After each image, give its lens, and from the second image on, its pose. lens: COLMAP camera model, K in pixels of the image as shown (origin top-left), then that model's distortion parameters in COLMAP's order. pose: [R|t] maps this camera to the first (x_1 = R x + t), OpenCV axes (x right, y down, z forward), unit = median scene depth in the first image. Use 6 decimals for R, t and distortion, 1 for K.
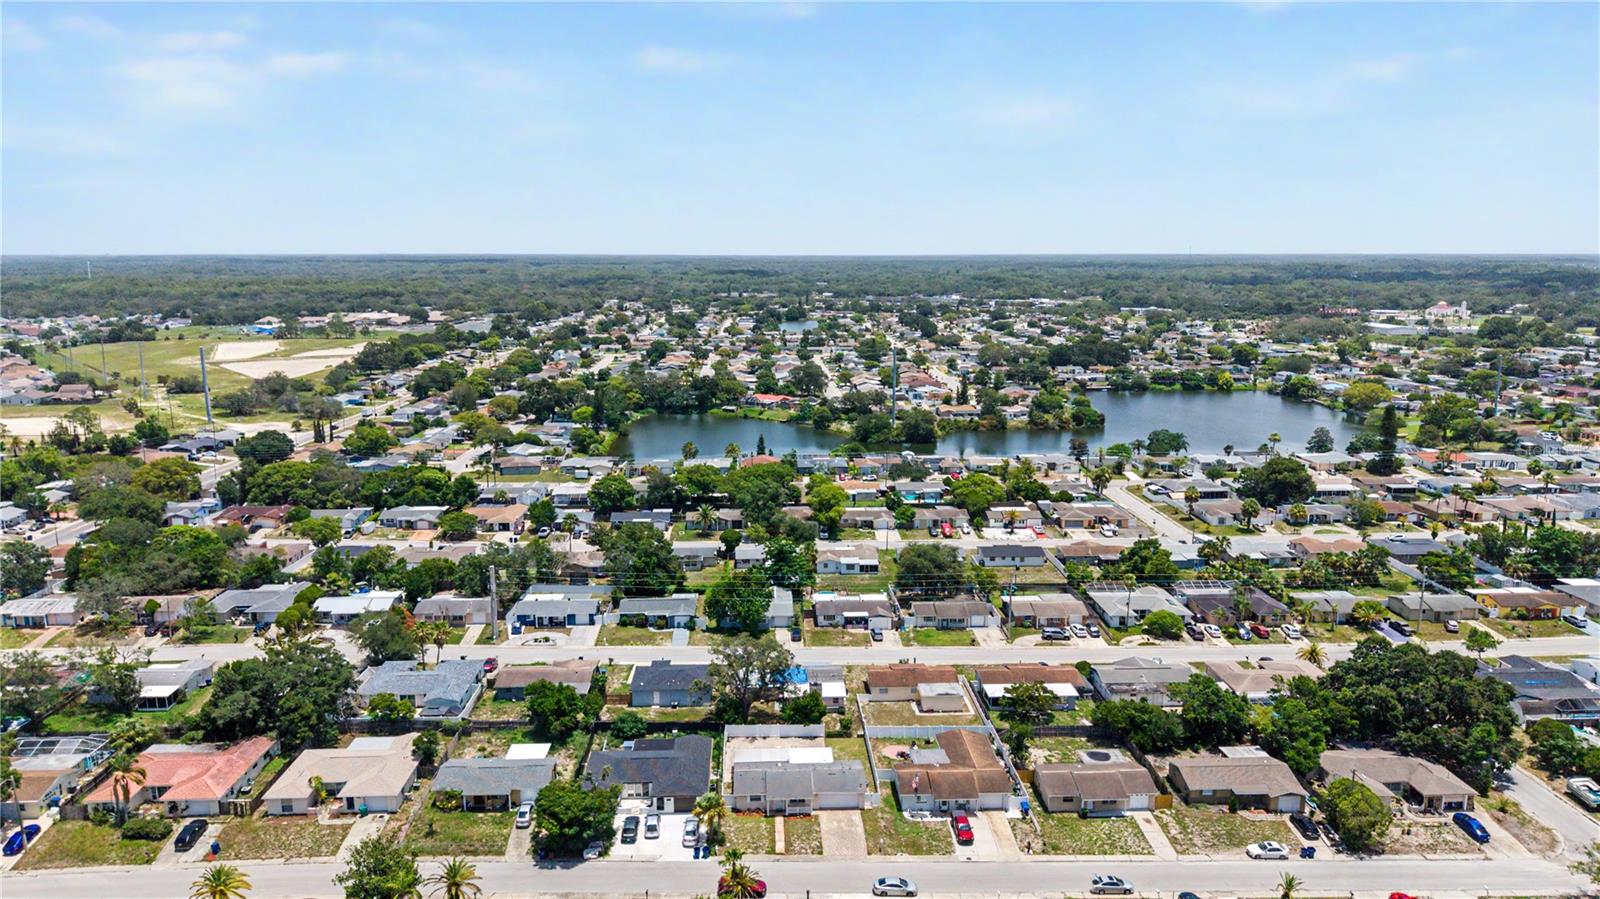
lens RADIAL K [[1089.9, 0, 800.0], [0, 1089.9, 449.5], [0, 0, 1]] dist [0.079882, -0.111360]
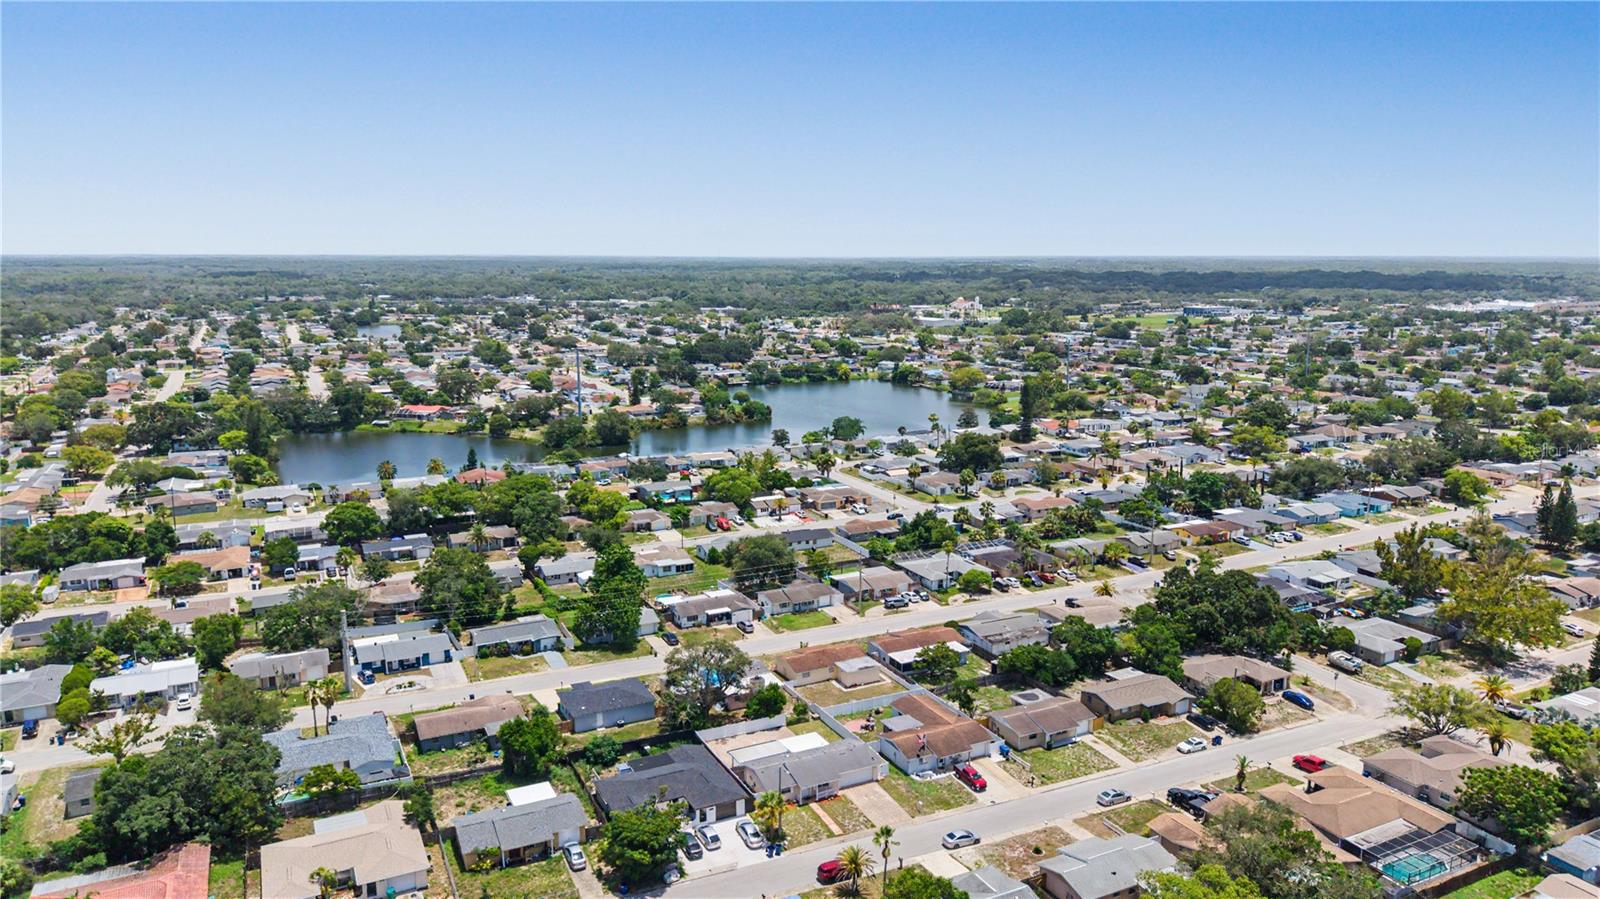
lens RADIAL K [[1089.9, 0, 800.0], [0, 1089.9, 449.5], [0, 0, 1]] dist [0.079882, -0.111360]
pose [[0.907719, -0.073336, 0.413119, -0.287639], [0.073755, 0.997164, 0.014957, -0.008045], [-0.413045, 0.016893, 0.910554, 0.042811]]
